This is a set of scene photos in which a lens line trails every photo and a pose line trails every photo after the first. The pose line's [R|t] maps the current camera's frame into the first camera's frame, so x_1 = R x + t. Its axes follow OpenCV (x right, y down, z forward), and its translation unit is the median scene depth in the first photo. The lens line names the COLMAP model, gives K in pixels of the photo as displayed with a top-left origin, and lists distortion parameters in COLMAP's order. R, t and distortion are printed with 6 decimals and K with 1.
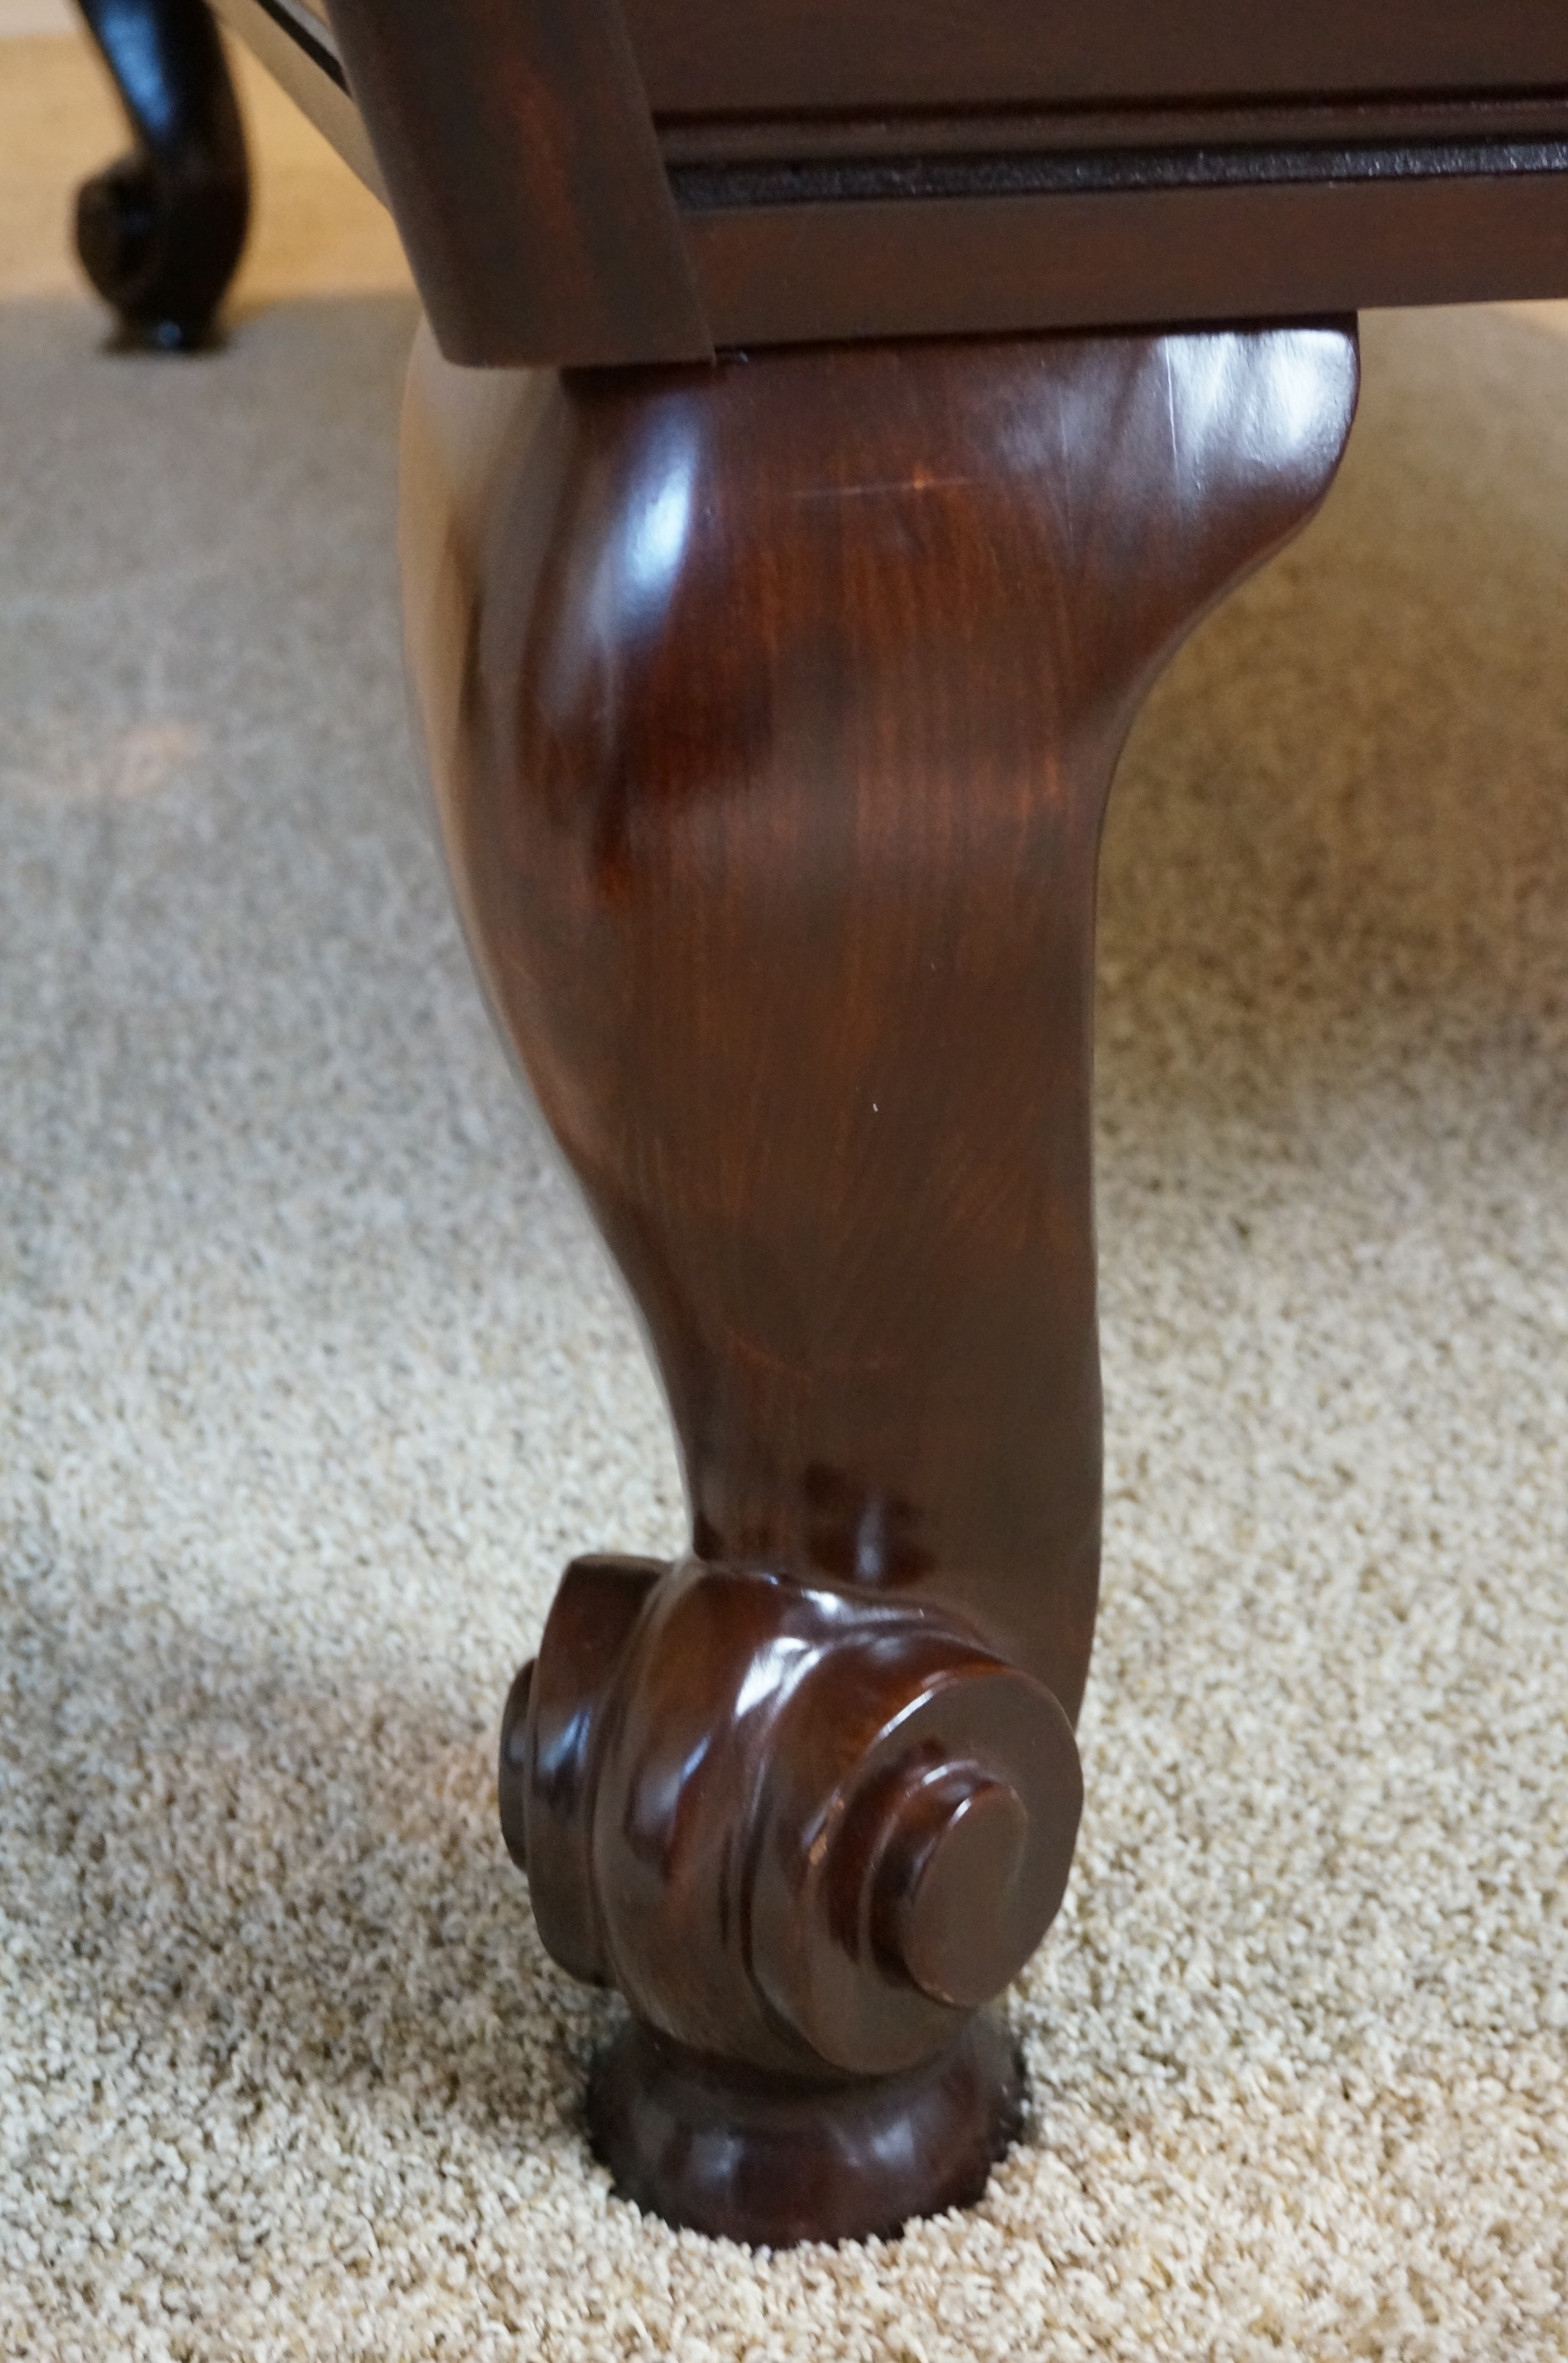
lens RADIAL K [[3351.6, 0, 804.4], [0, 3351.6, 1183.8], [0, 0, 1]] dist [0.003268, 0.000000]
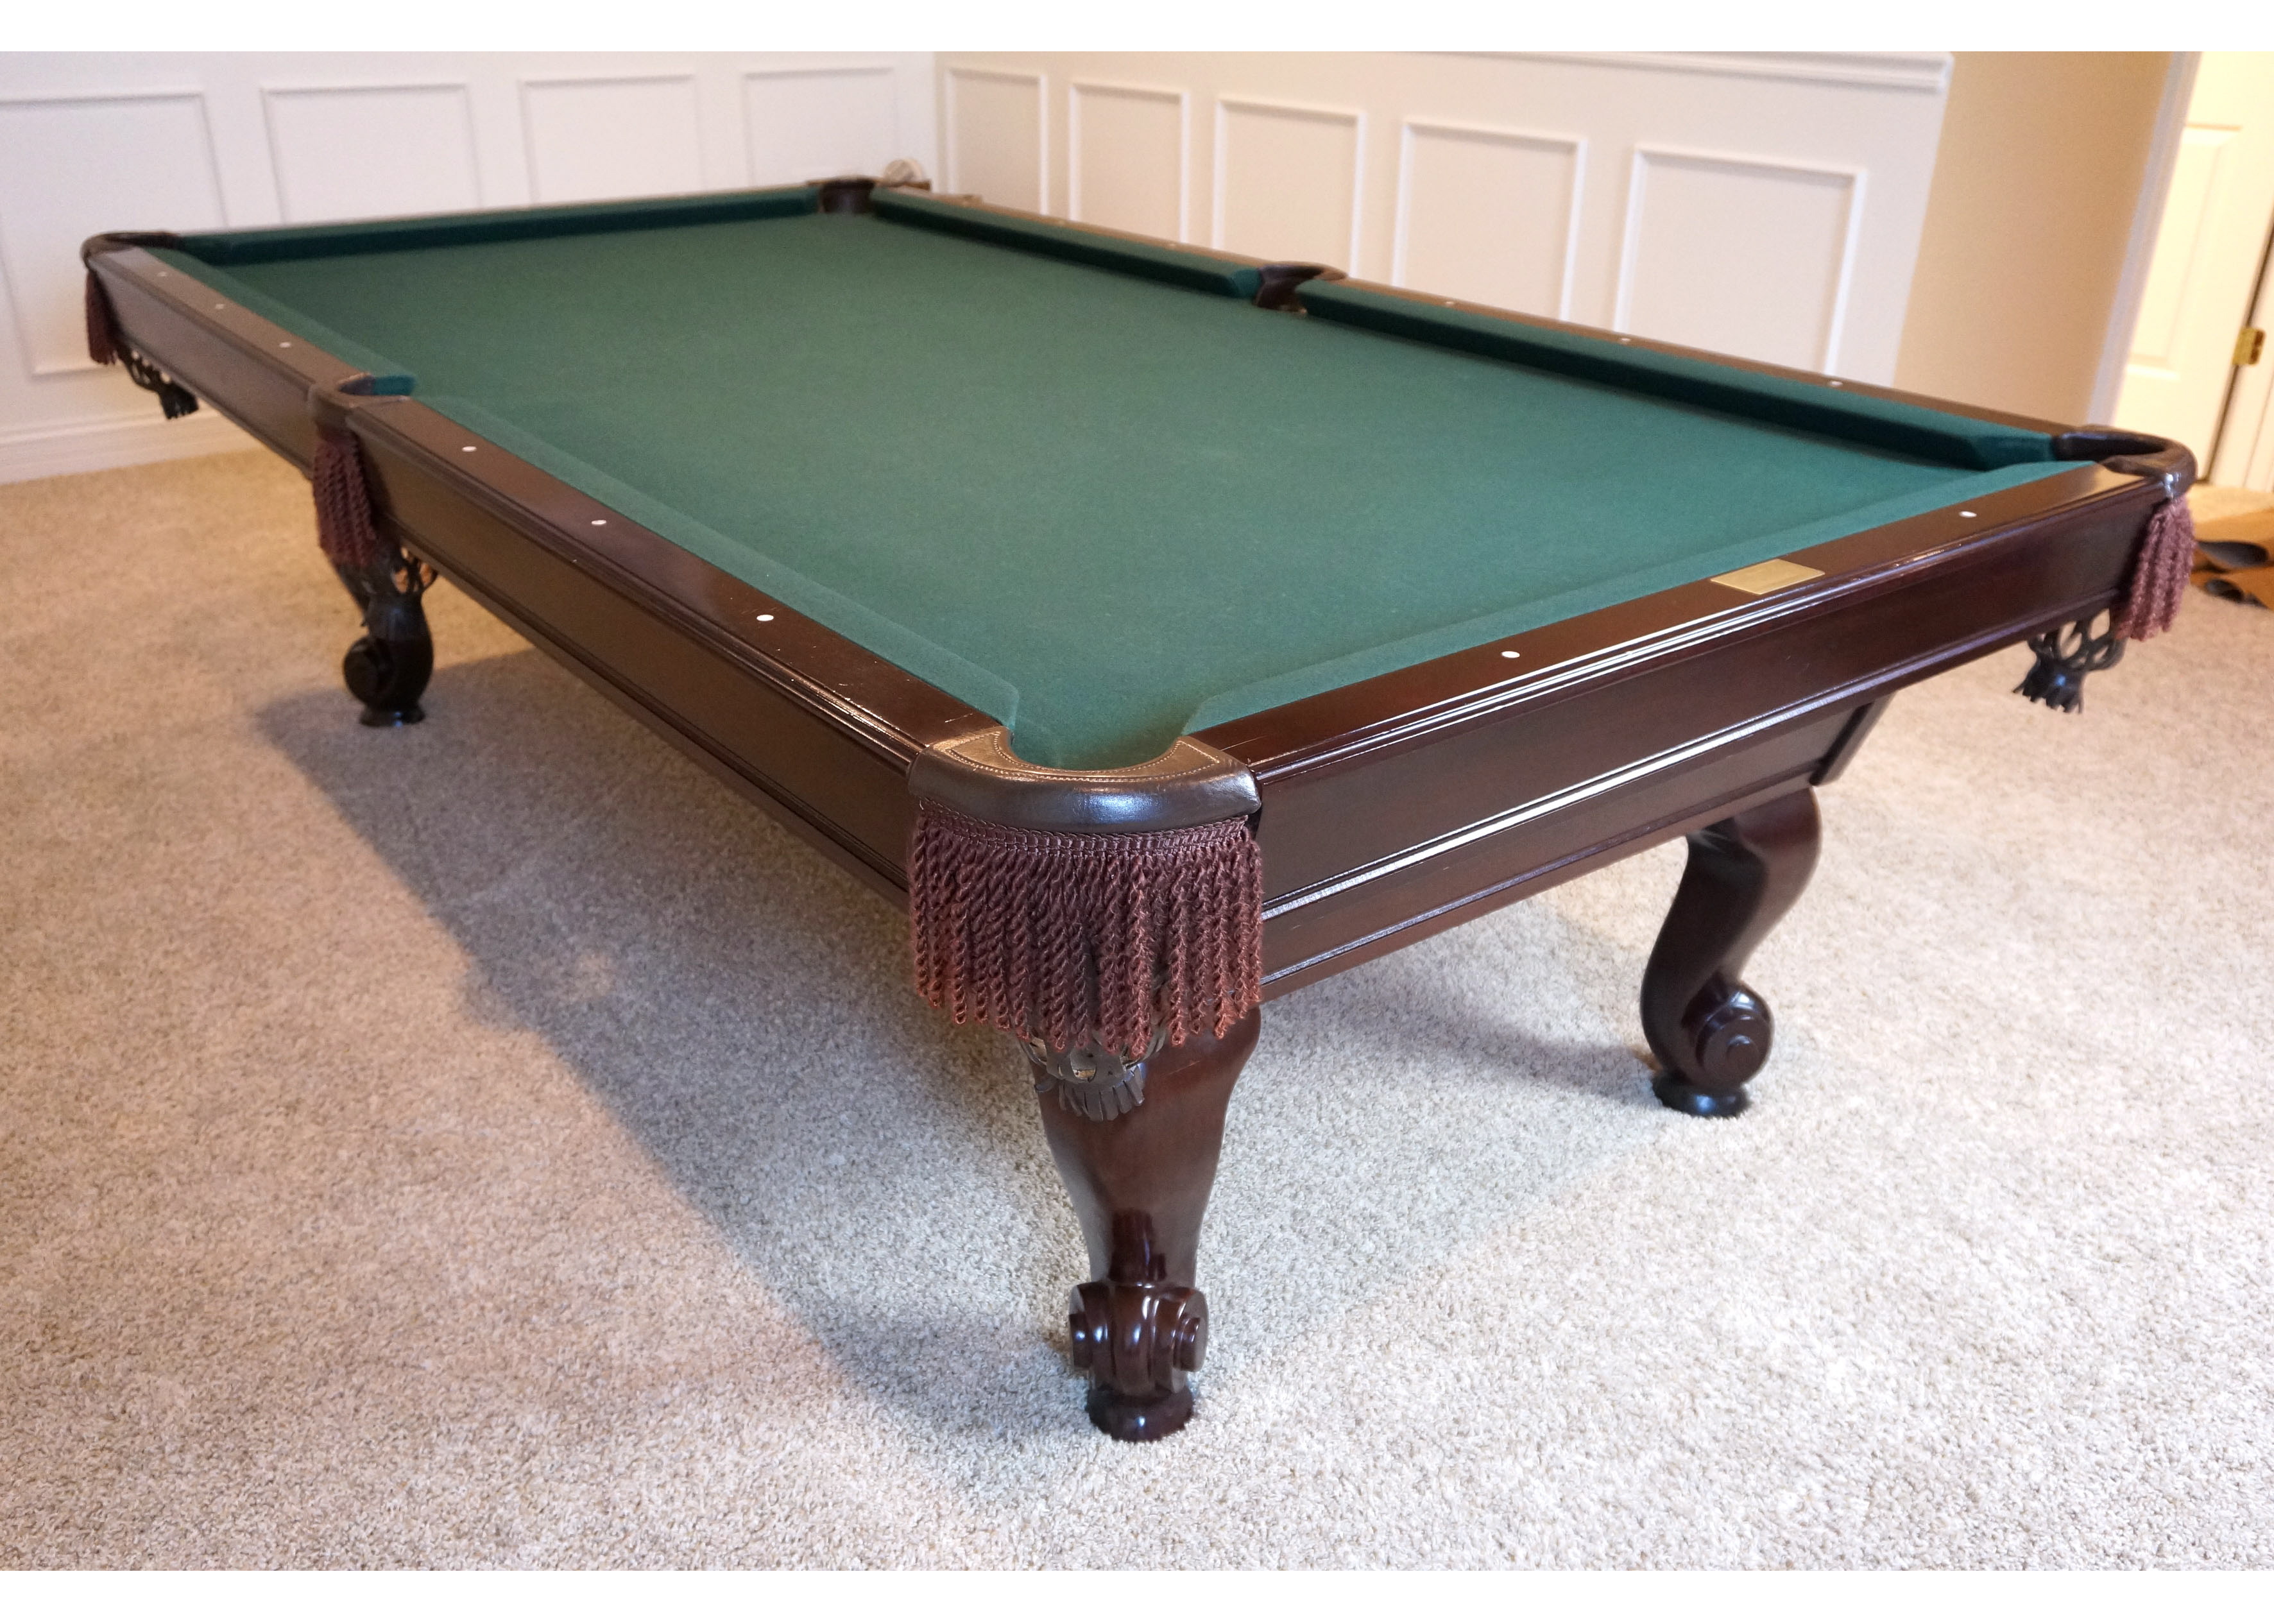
lens RADIAL K [[1915.6, 0, 1145.0], [0, 1915.6, 810.2], [0, 0, 1]] dist [0.021536, 0.007751]
pose [[0.910331, -0.166876, 0.378748, -0.689053], [0.164468, 0.985613, 0.038956, -0.469772], [-0.379800, 0.026829, 0.924680, -1.037779]]
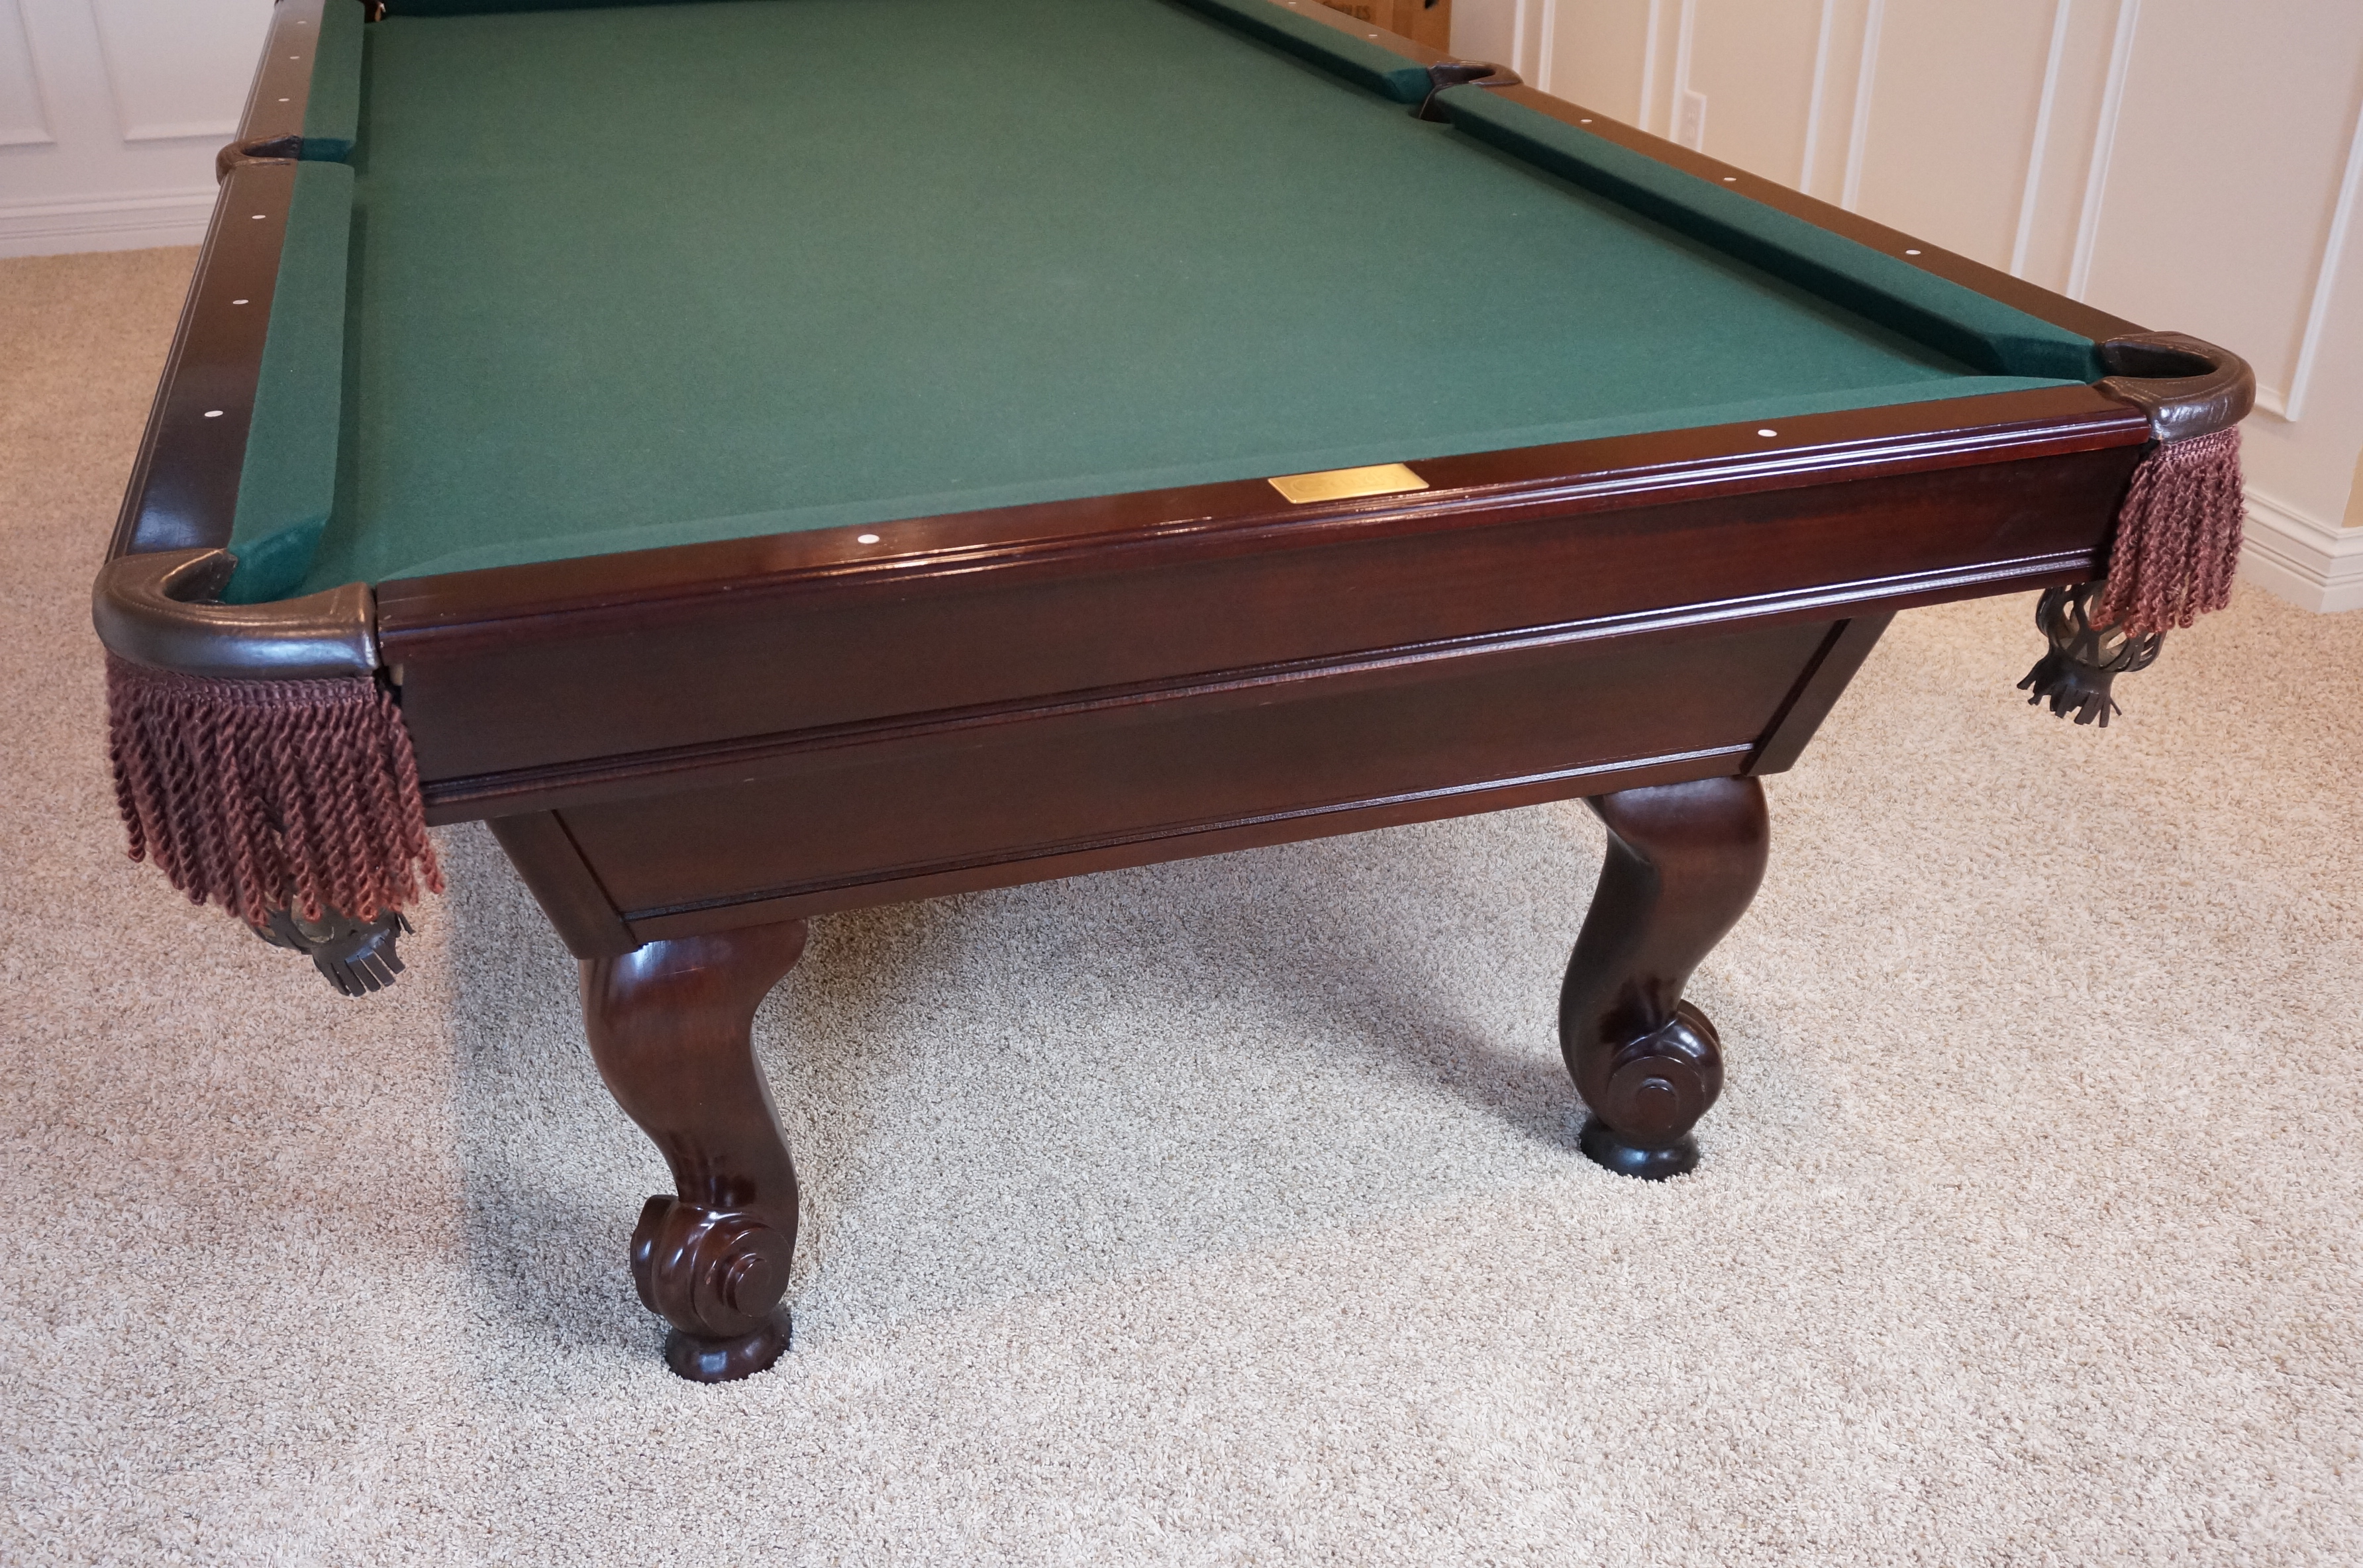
lens RADIAL K [[2189.8, 0, 1161.0], [0, 2189.8, 794.3], [0, 0, 1]] dist [-0.006393, 0.000000]
pose [[0.997815, -0.040393, 0.052276, 0.335894], [0.037551, 0.997821, 0.054243, -0.382483], [-0.054353, -0.052162, 0.997158, -1.207748]]
